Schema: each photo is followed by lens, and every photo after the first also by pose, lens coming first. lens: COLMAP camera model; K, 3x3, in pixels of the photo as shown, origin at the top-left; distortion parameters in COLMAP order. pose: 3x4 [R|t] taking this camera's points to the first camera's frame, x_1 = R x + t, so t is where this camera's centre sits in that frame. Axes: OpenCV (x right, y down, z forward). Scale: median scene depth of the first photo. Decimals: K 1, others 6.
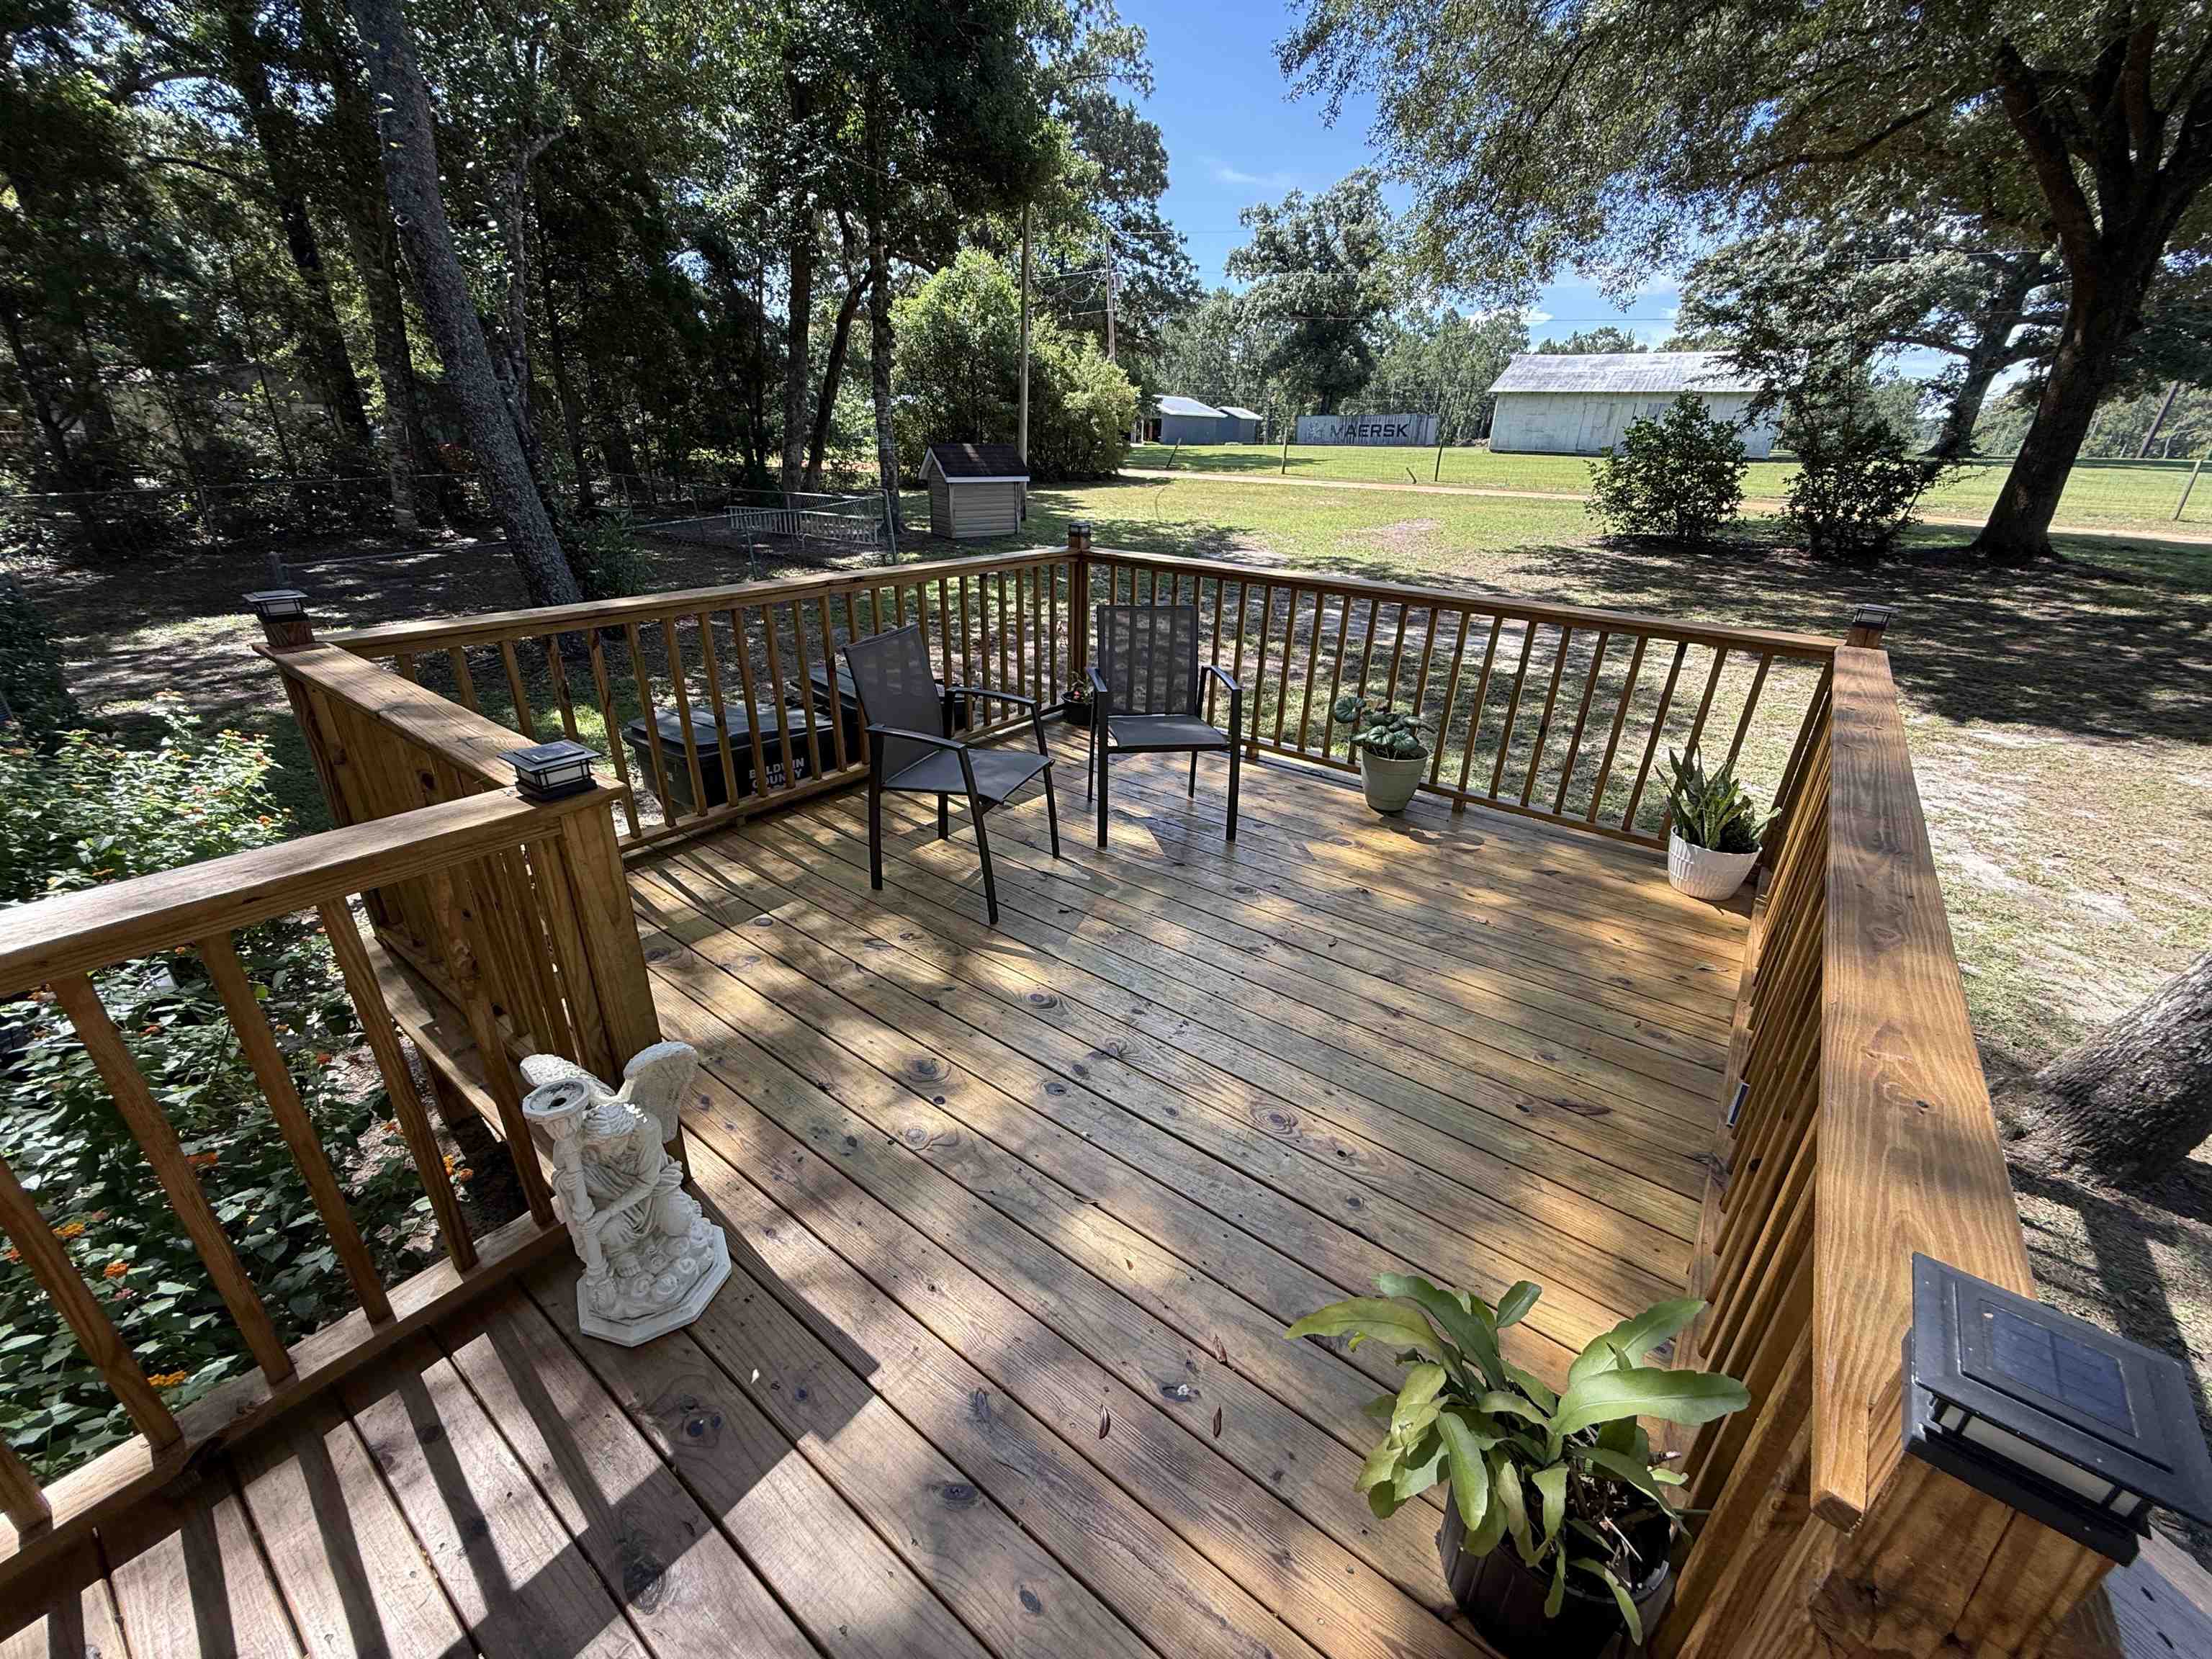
lens RADIAL K [[882.4, 0, 1107.5], [0, 882.4, 827.3], [0, 0, 1]] dist [-0.000303, -0.000111]
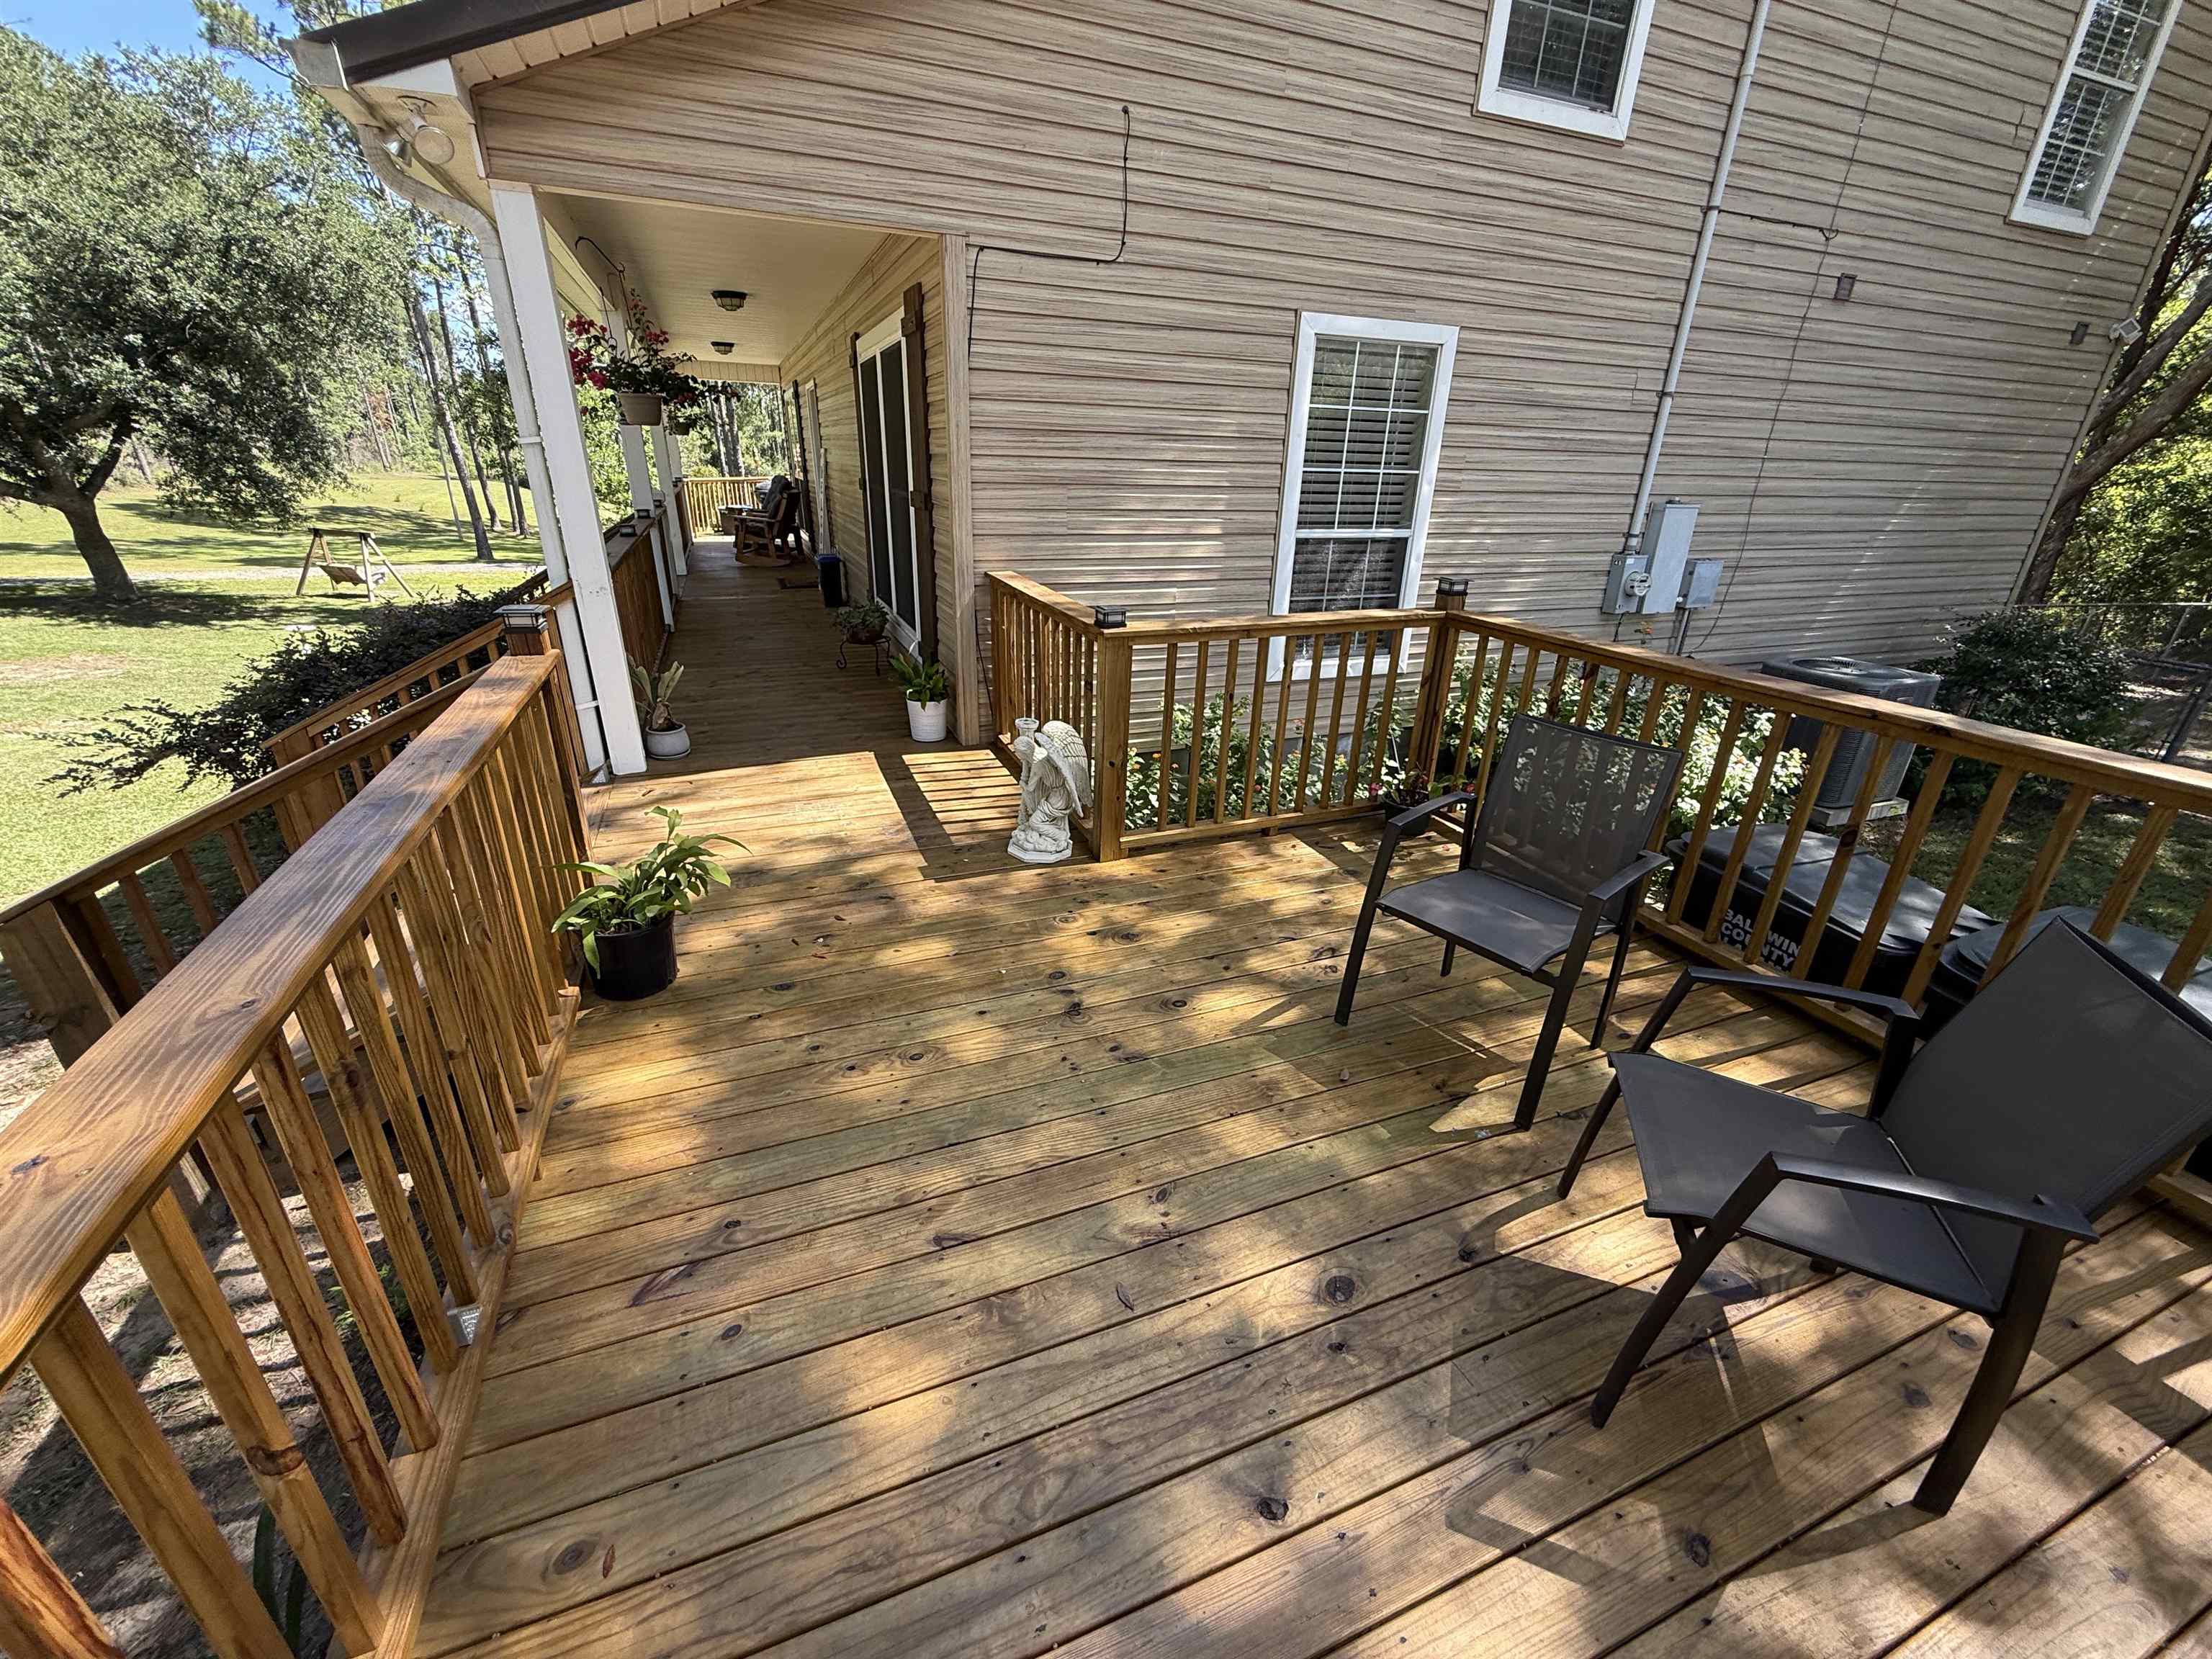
lens RADIAL K [[882.4, 0, 1106.5], [0, 882.4, 829.1], [0, 0, 1]] dist [-0.000303, -0.000111]
pose [[-0.522951, 0.287274, -0.802493, 0.796719], [-0.381063, 0.763370, 0.521591, -0.505018], [0.762439, 0.578568, -0.289736, 1.210883]]
